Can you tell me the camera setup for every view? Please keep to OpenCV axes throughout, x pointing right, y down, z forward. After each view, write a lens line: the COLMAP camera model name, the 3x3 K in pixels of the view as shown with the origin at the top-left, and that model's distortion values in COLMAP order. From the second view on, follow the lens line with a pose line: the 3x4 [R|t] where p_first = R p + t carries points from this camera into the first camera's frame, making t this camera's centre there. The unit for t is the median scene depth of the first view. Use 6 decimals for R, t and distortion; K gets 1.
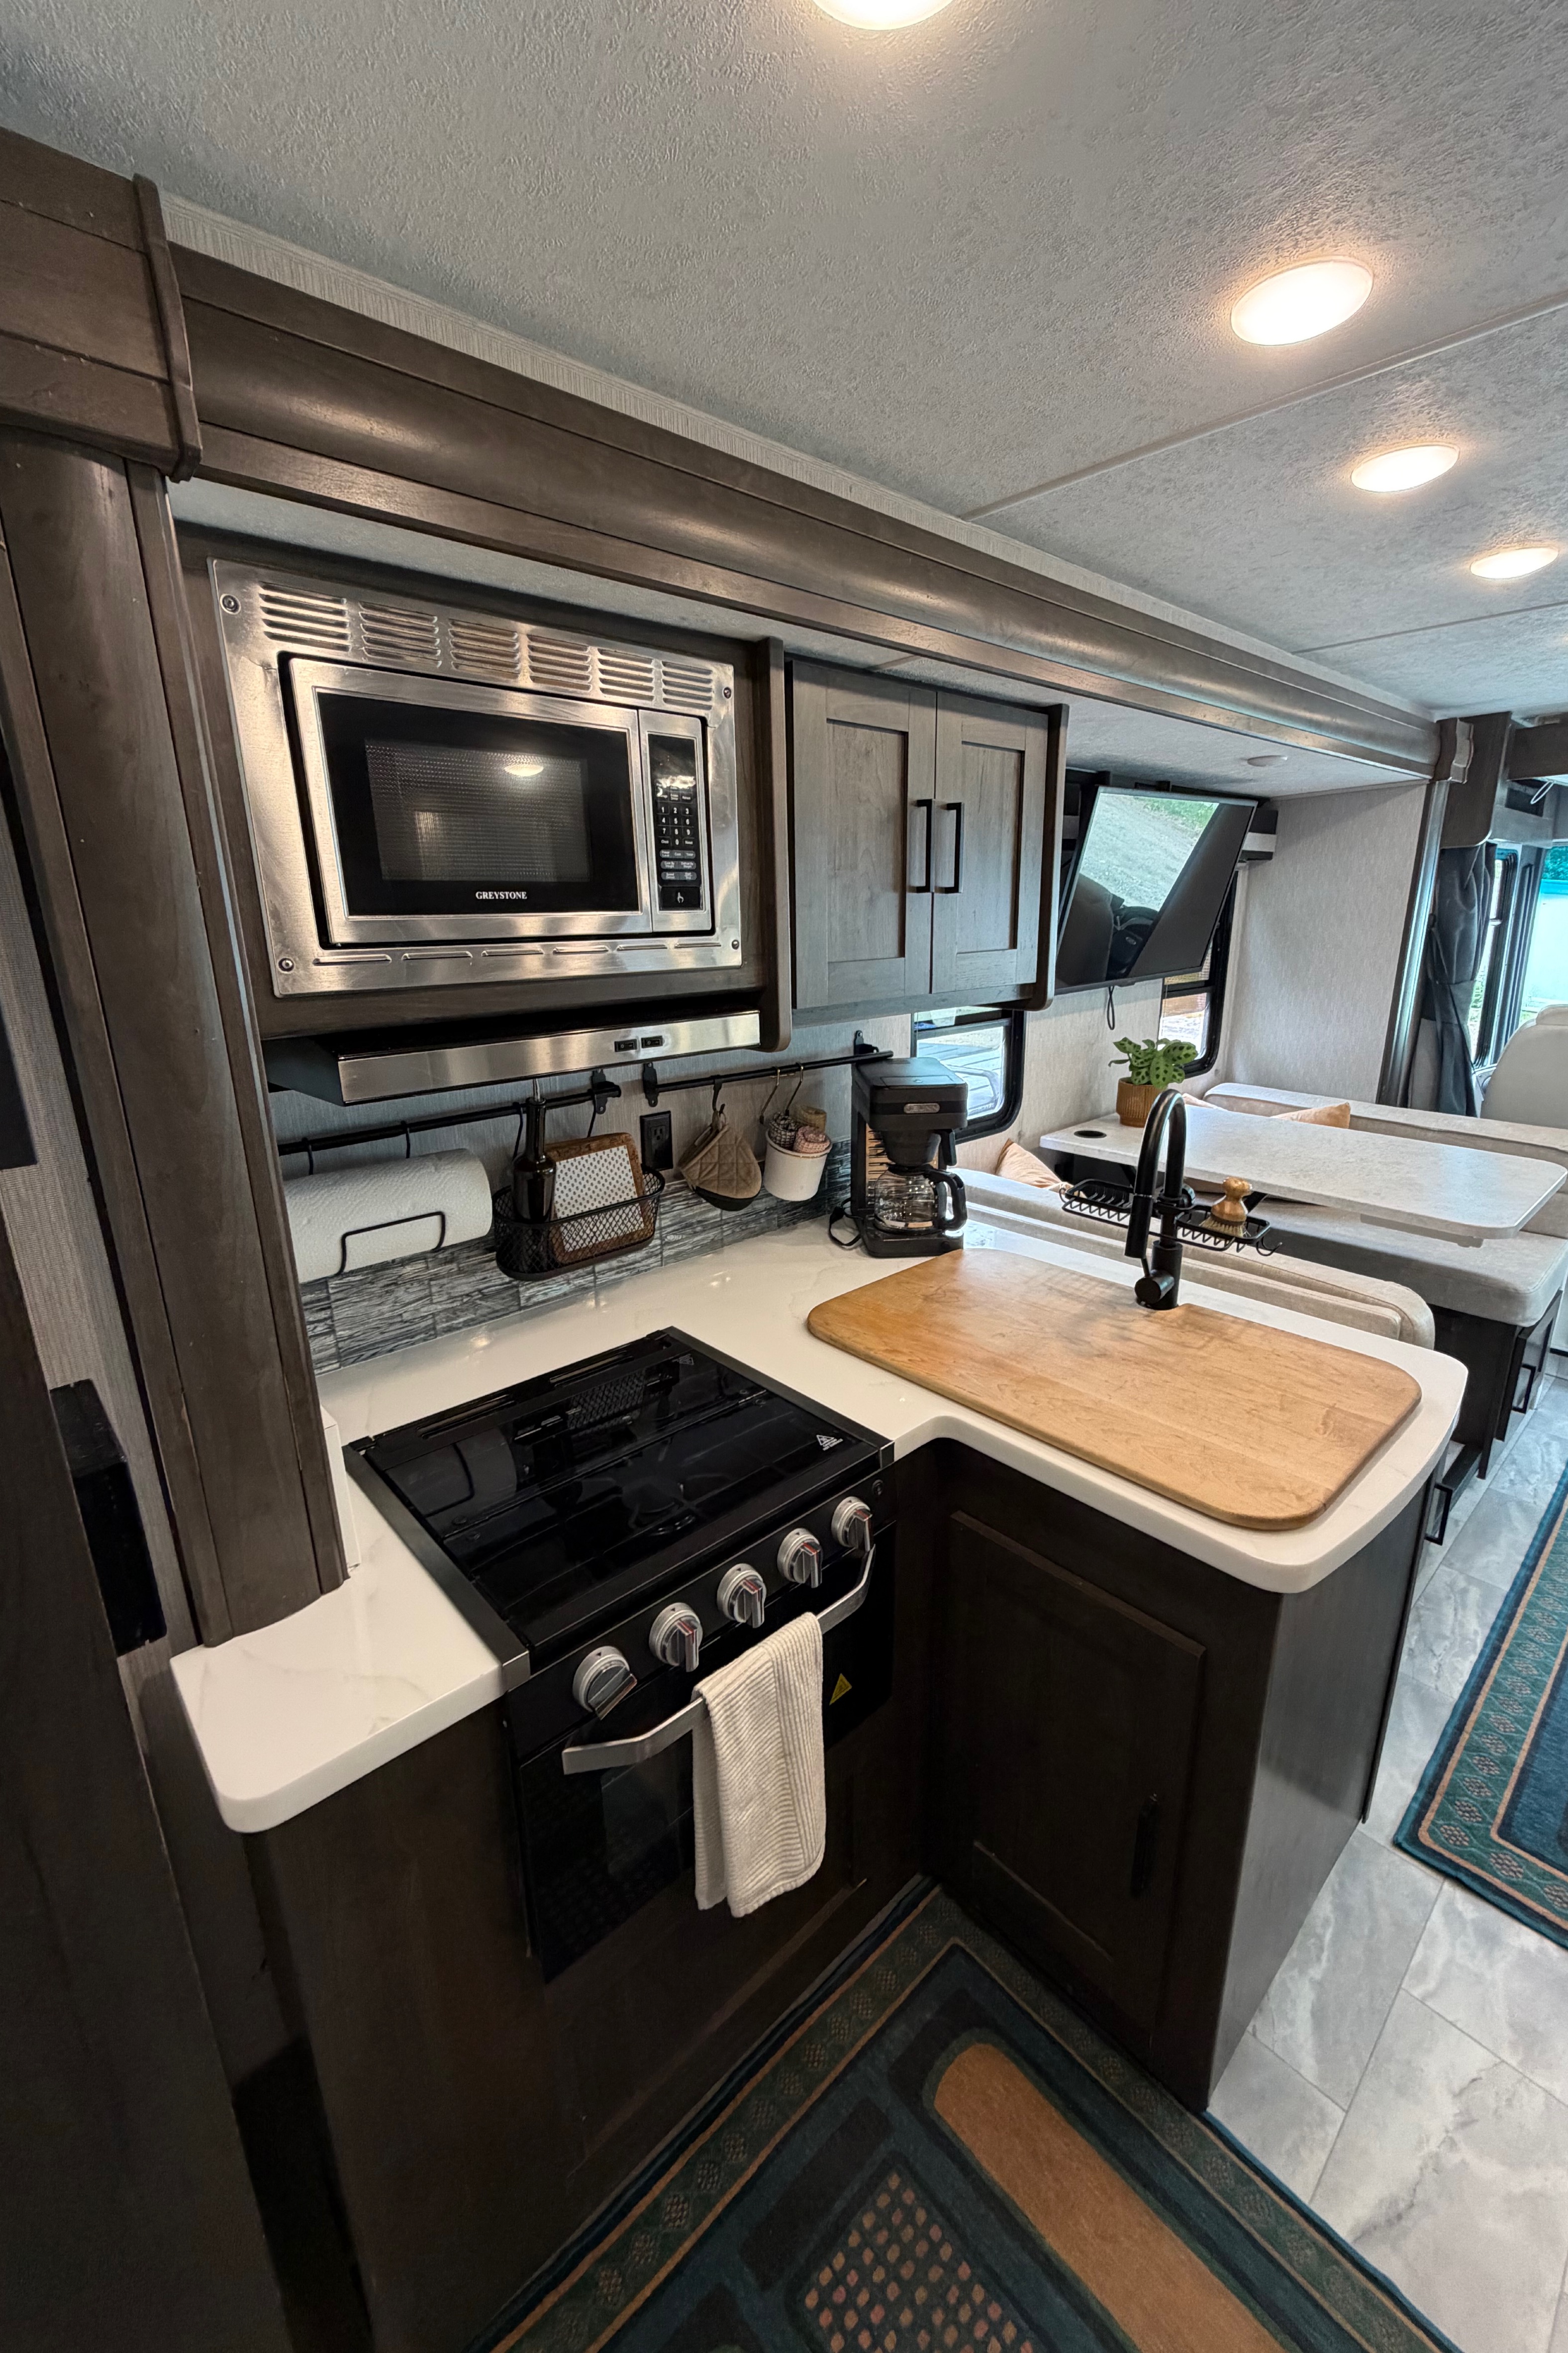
lens RADIAL K [[934.1, 0, 785.7], [0, 934.1, 1171.0], [0, 0, 1]] dist [-0.000486, -0.000074]
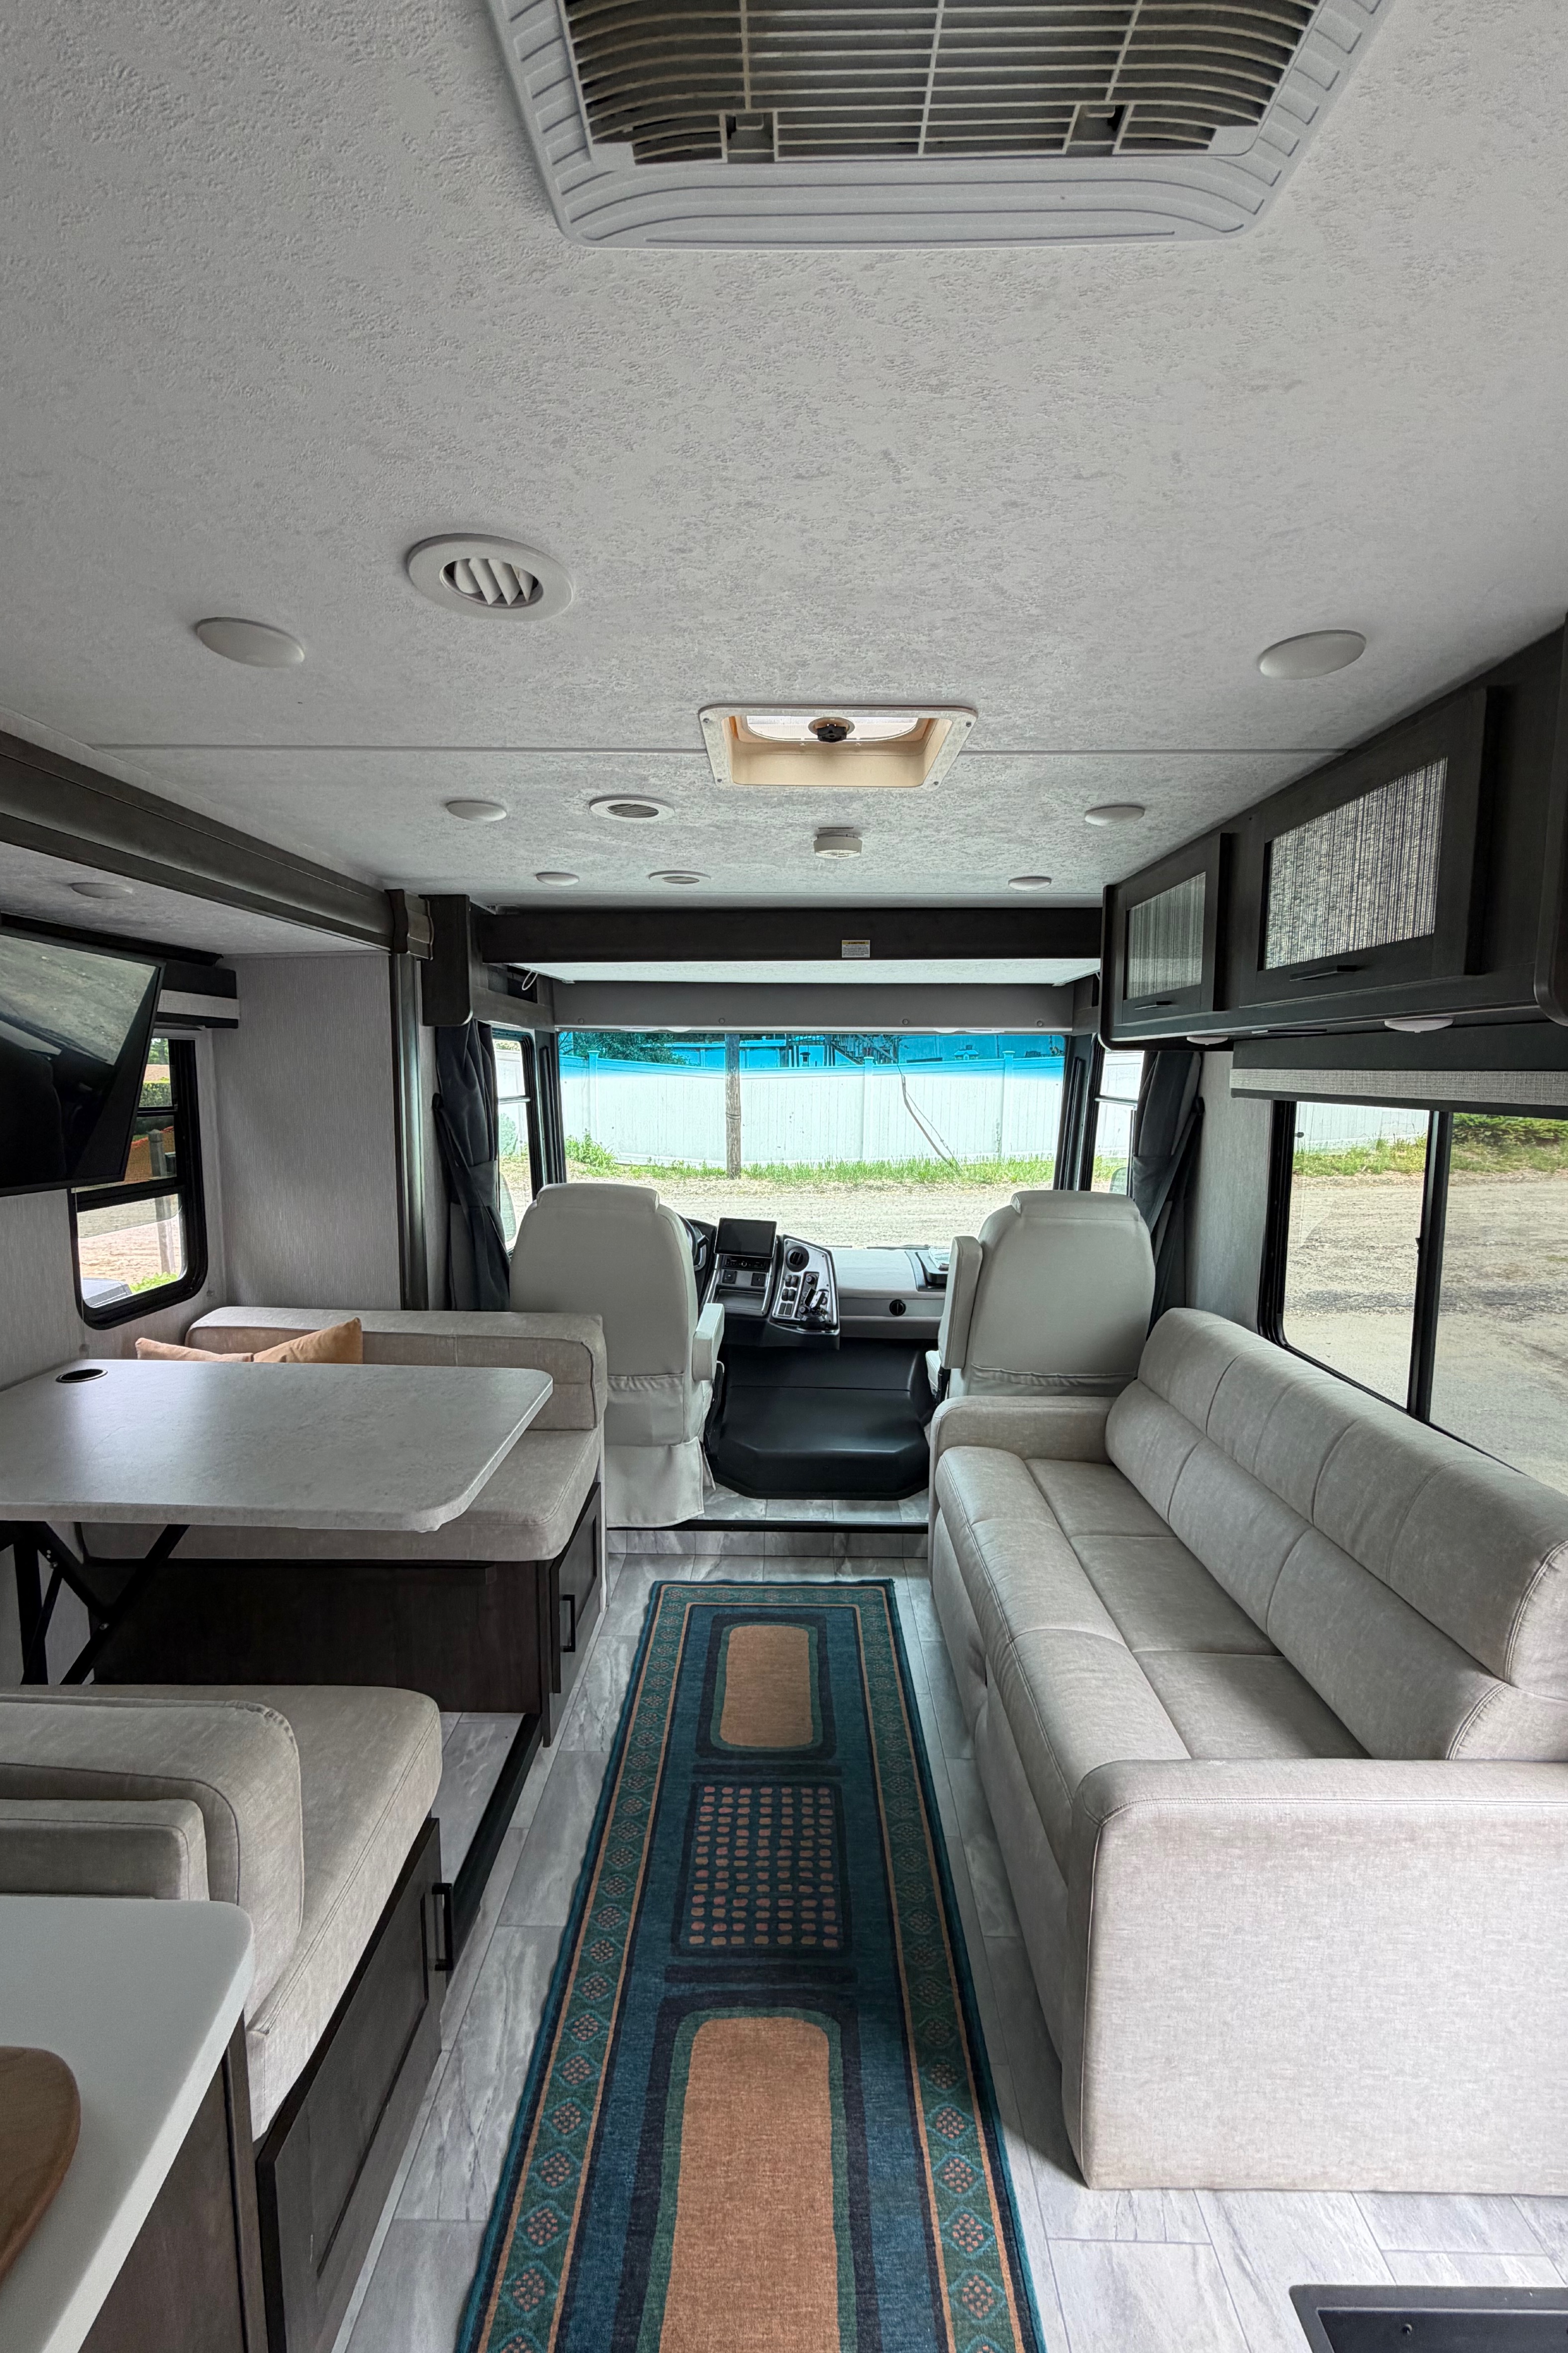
lens RADIAL K [[934.1, 0, 785.7], [0, 934.1, 1171.0], [0, 0, 1]] dist [-0.000486, -0.000074]
pose [[0.681653, -0.057826, 0.729387, 0.324126], [0.181313, 0.979129, -0.091822, -0.068339], [-0.708855, 0.194838, 0.677911, 0.181740]]
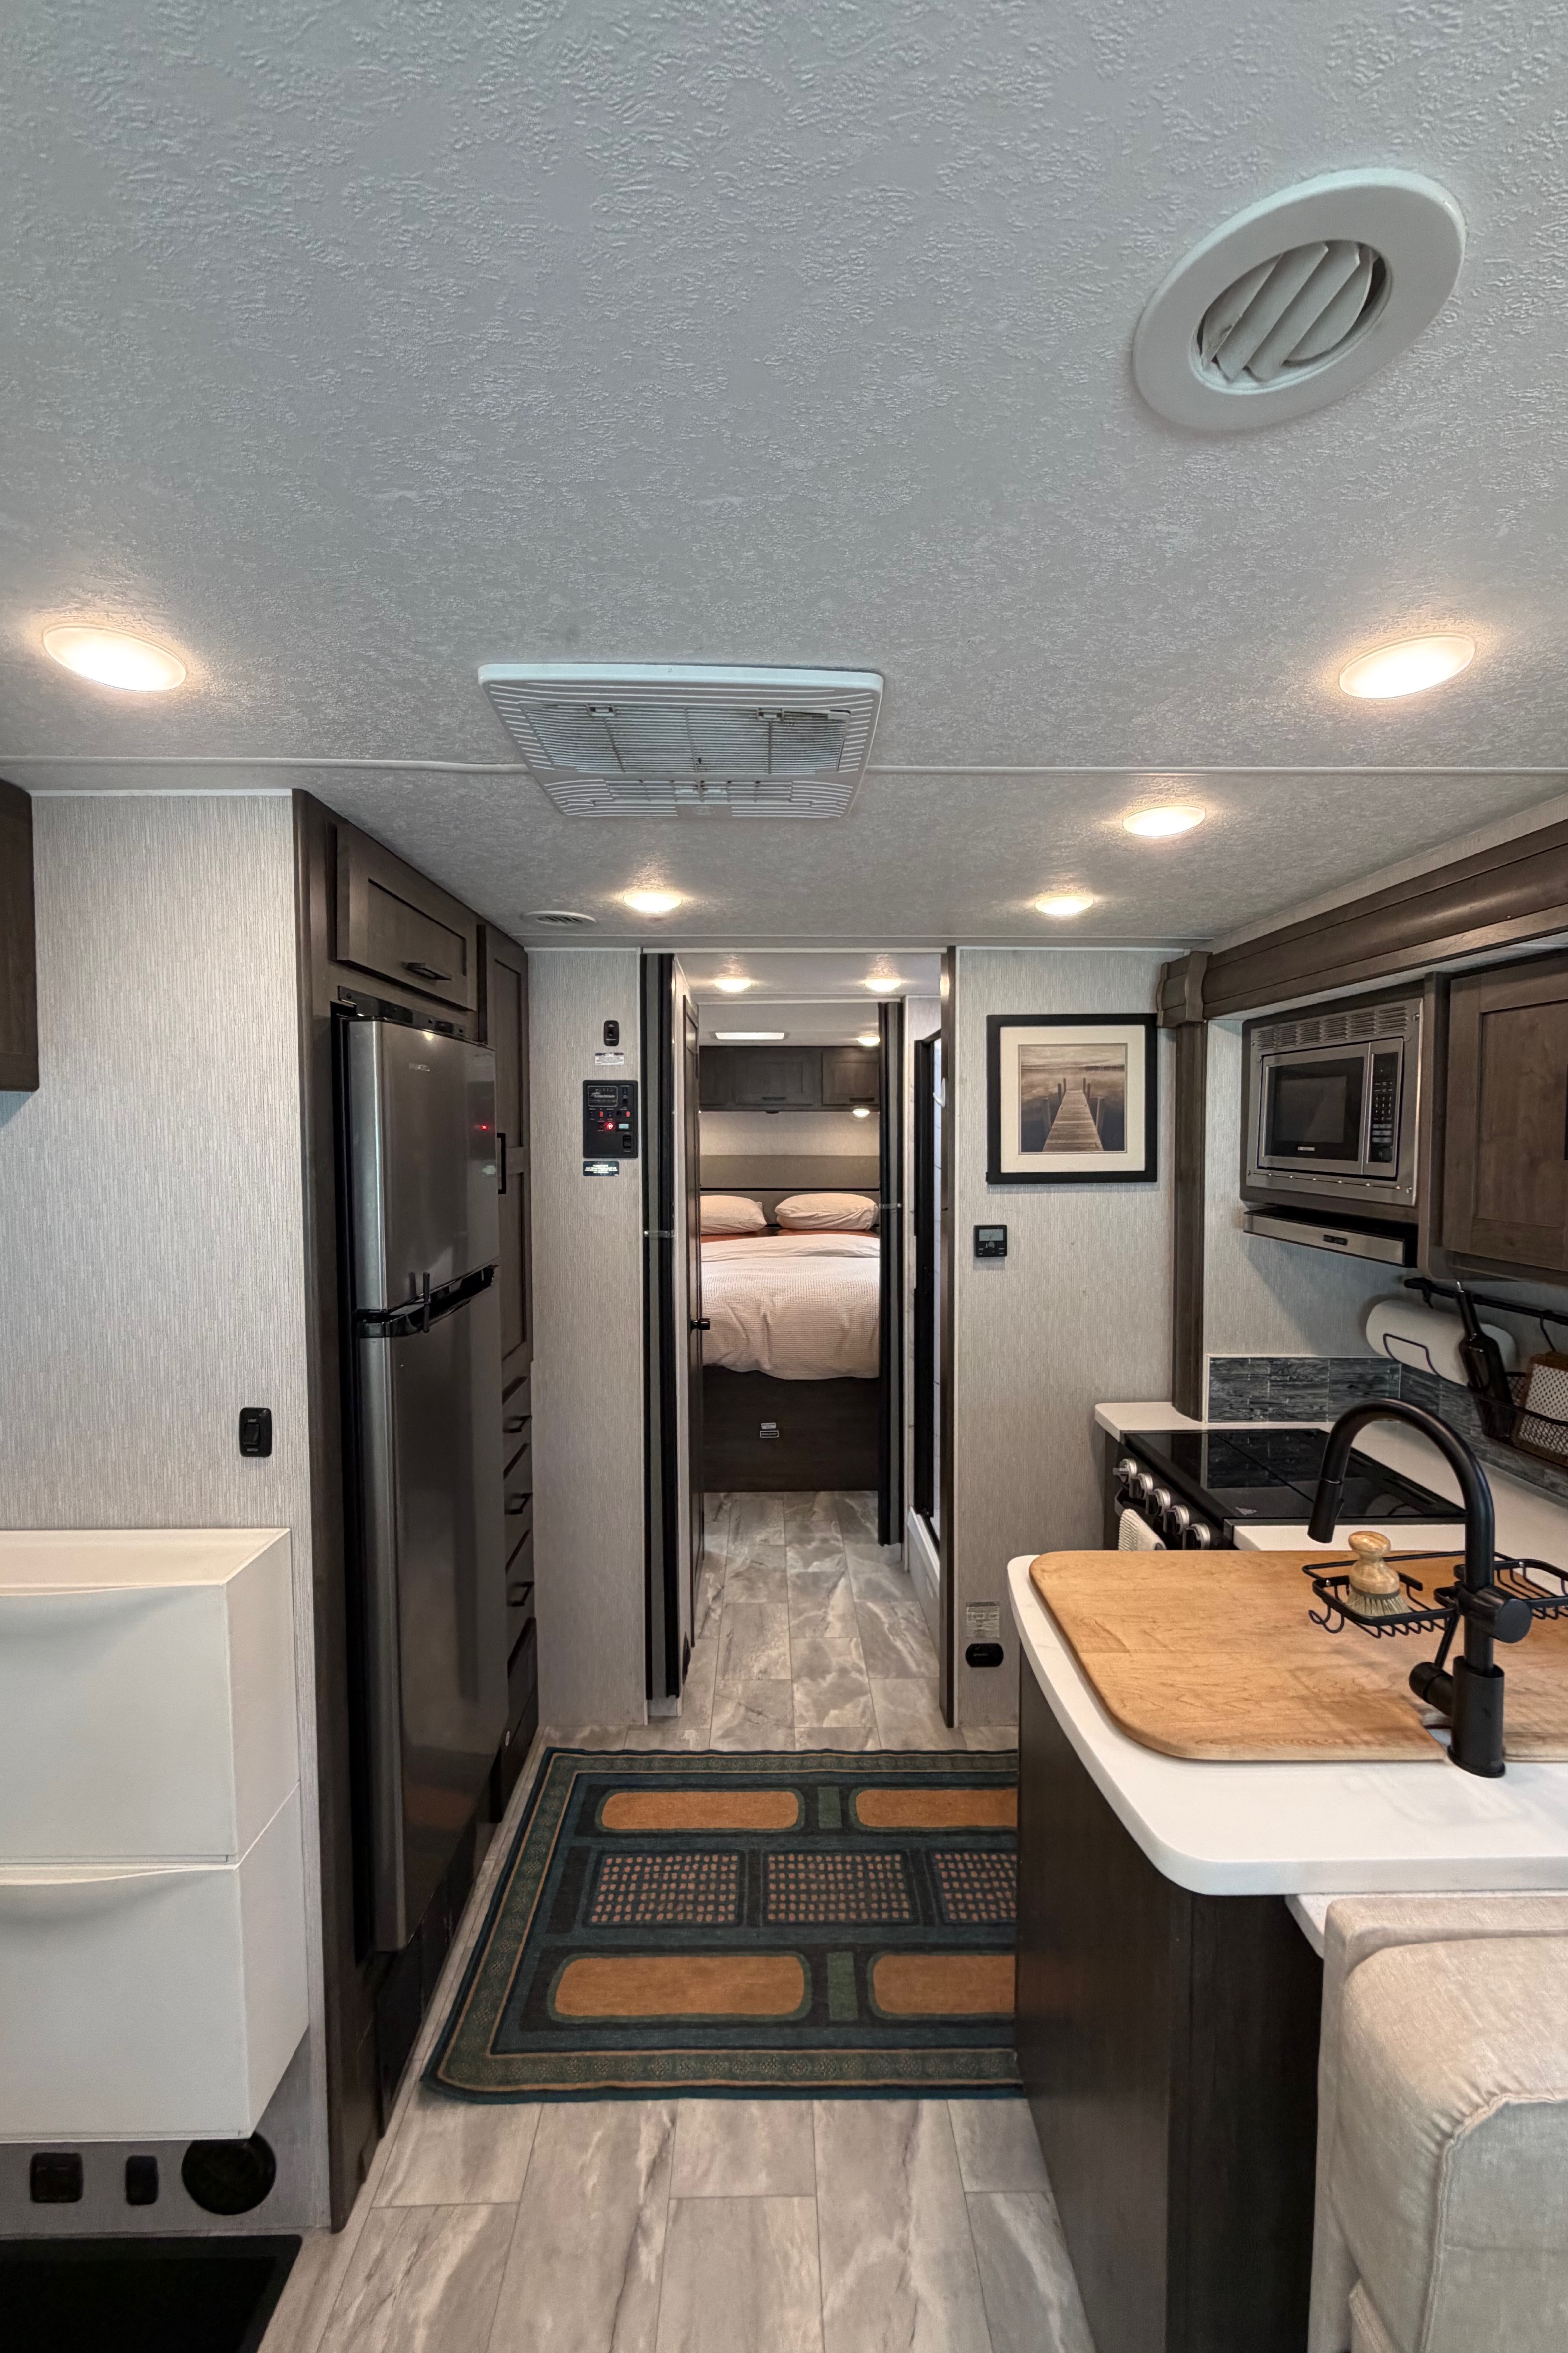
lens RADIAL K [[940.8, 0, 786.6], [0, 940.8, 1169.8], [0, 0, 1]] dist [0.000792, 0.000359]
pose [[-0.659430, 0.049898, -0.750108, 0.805007], [-0.192760, 0.953214, 0.232867, -0.214802], [0.726633, 0.298150, -0.618959, 0.615118]]
